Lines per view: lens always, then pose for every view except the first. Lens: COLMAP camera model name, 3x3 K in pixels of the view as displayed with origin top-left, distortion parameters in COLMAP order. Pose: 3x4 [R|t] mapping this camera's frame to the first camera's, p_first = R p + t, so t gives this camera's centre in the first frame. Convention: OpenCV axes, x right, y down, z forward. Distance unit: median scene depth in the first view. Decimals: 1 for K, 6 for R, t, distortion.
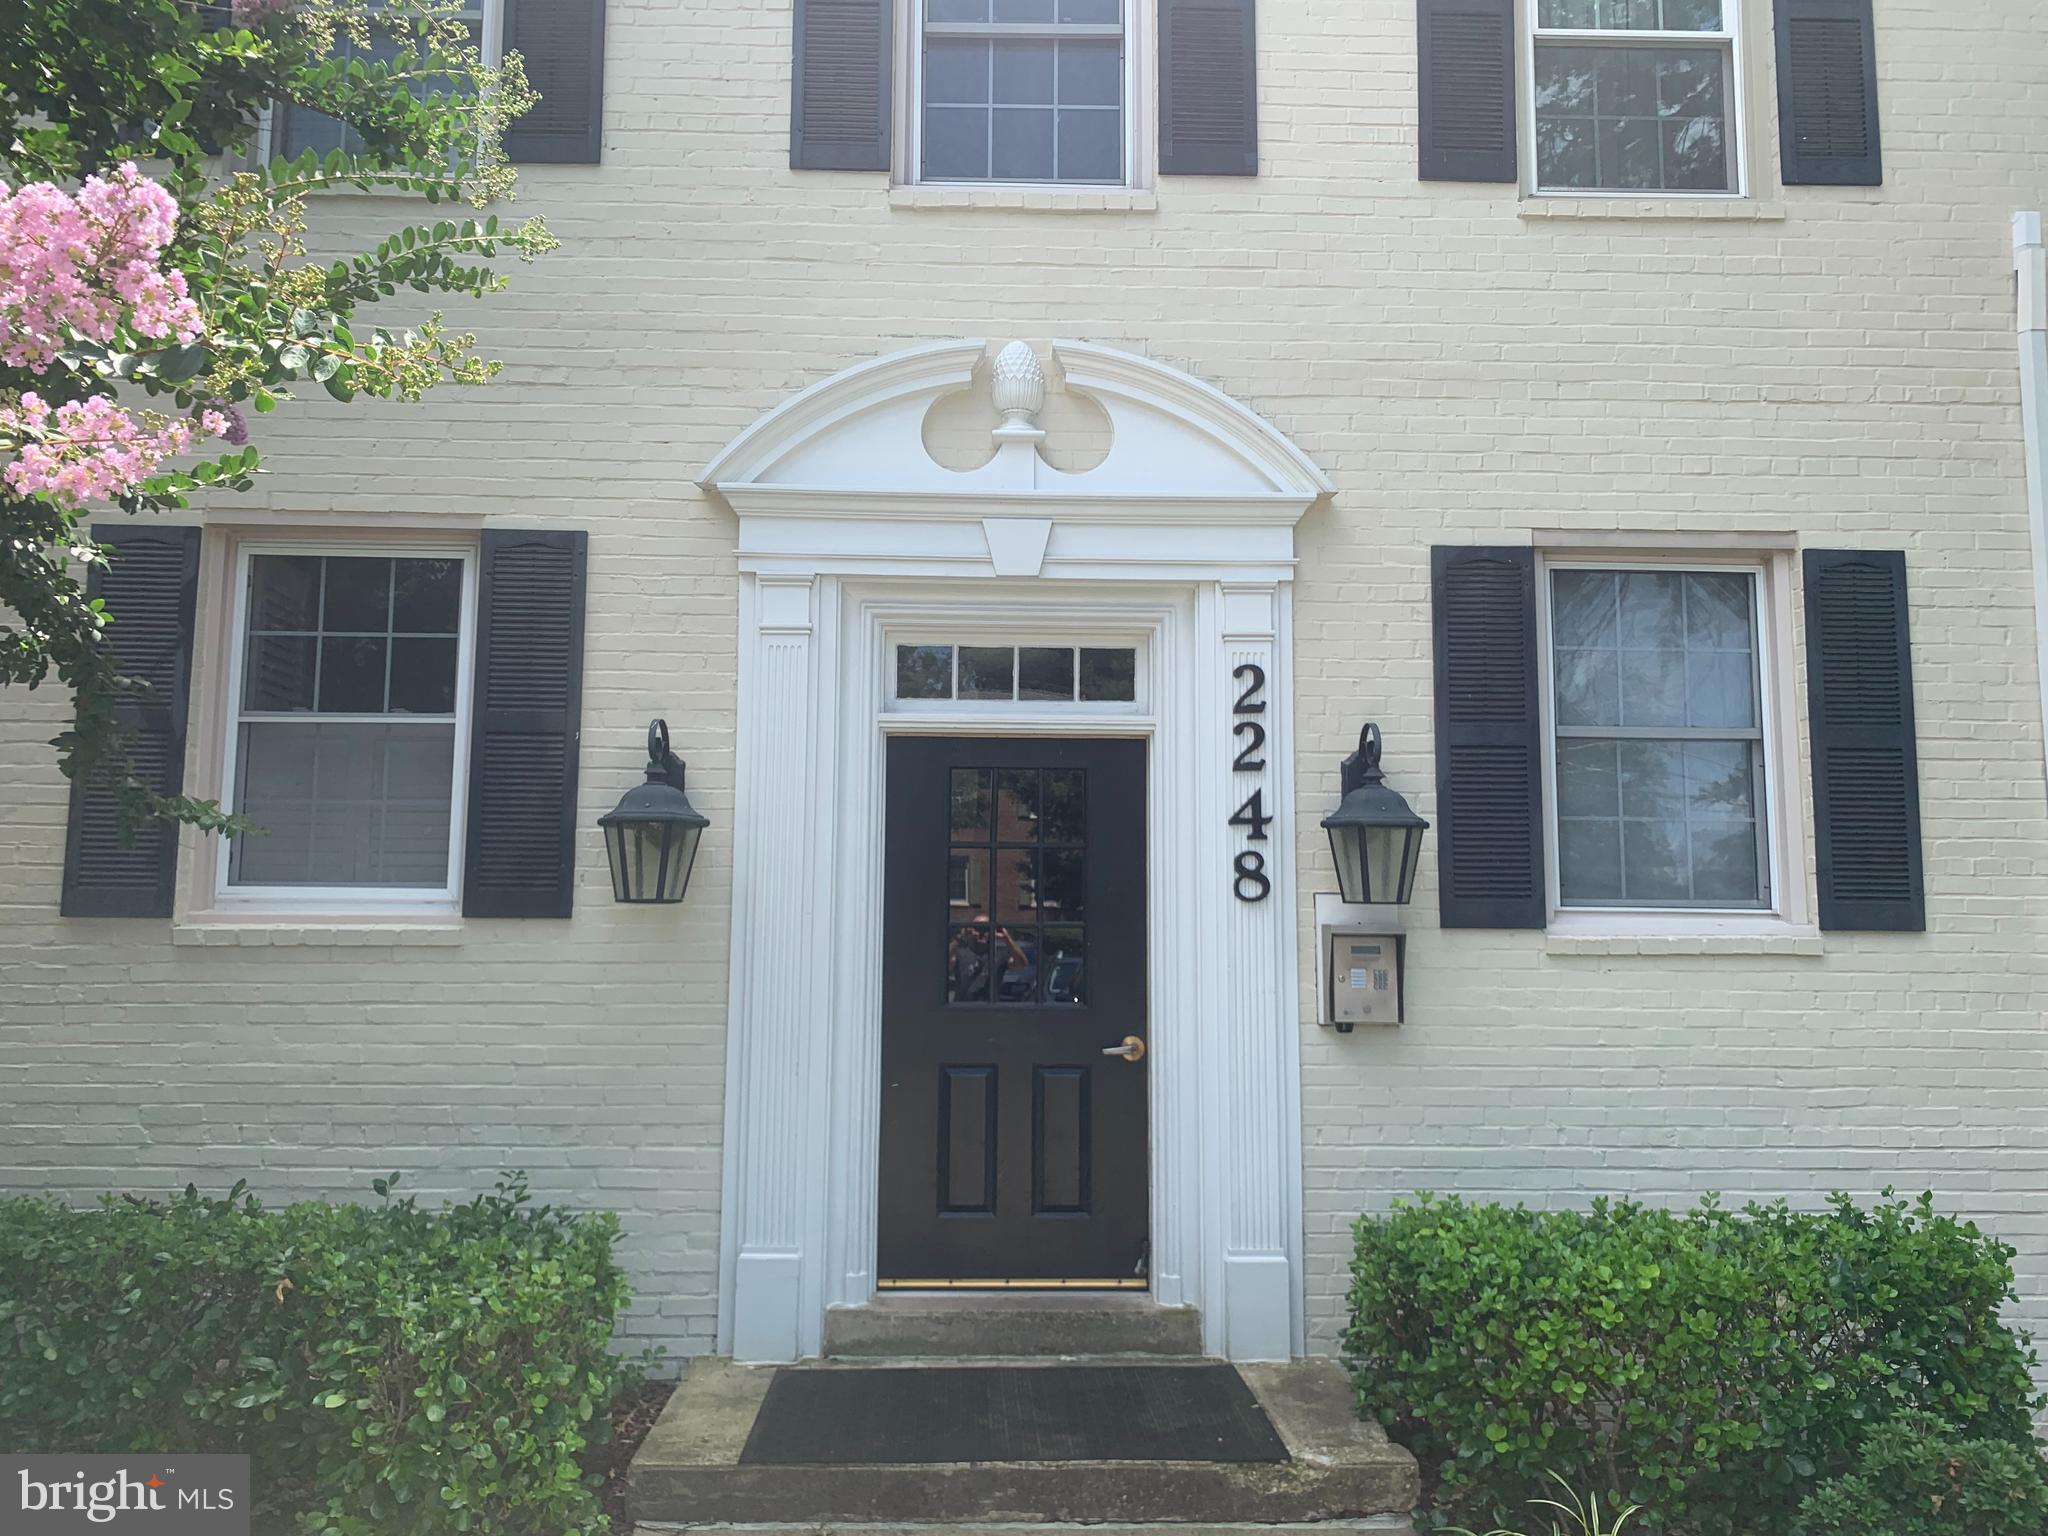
lens RADIAL K [[1557.8, 0, 1026.6], [0, 1557.8, 771.2], [0, 0, 1]] dist [0.044815, -0.049829]
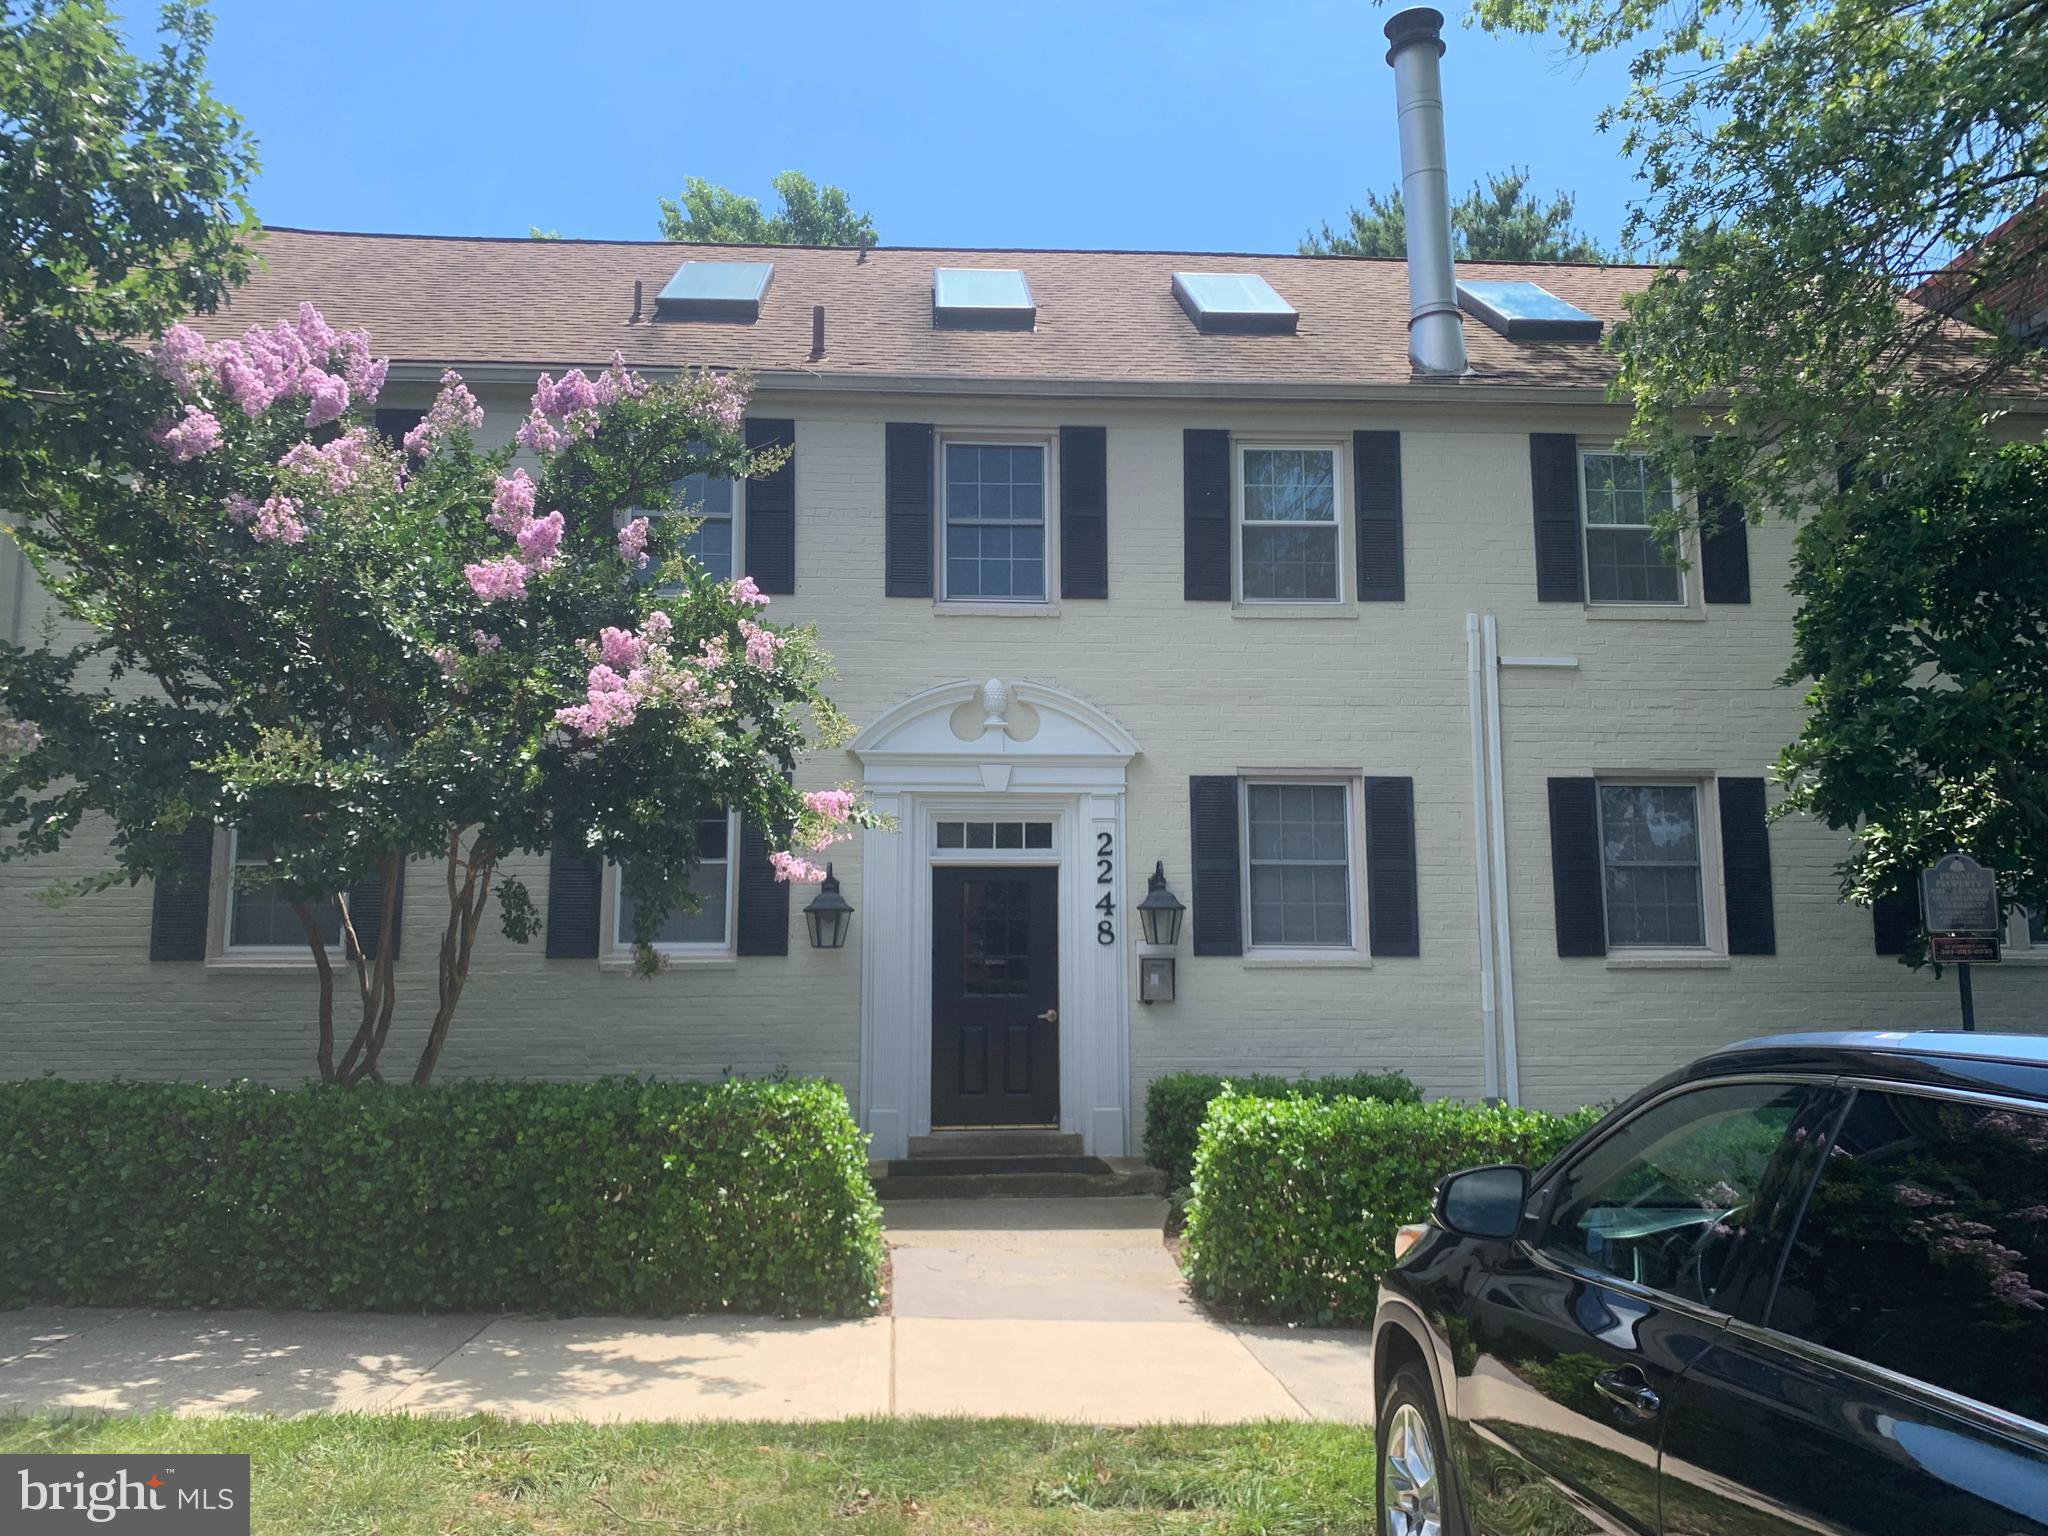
lens RADIAL K [[1557.8, 0, 1025.7], [0, 1557.8, 769.4], [0, 0, 1]] dist [0.044815, -0.049829]
pose [[0.999400, -0.005390, 0.034207, -0.037091], [0.006887, 0.999017, -0.043794, -0.062233], [-0.033937, 0.044003, 0.998455, -1.118758]]
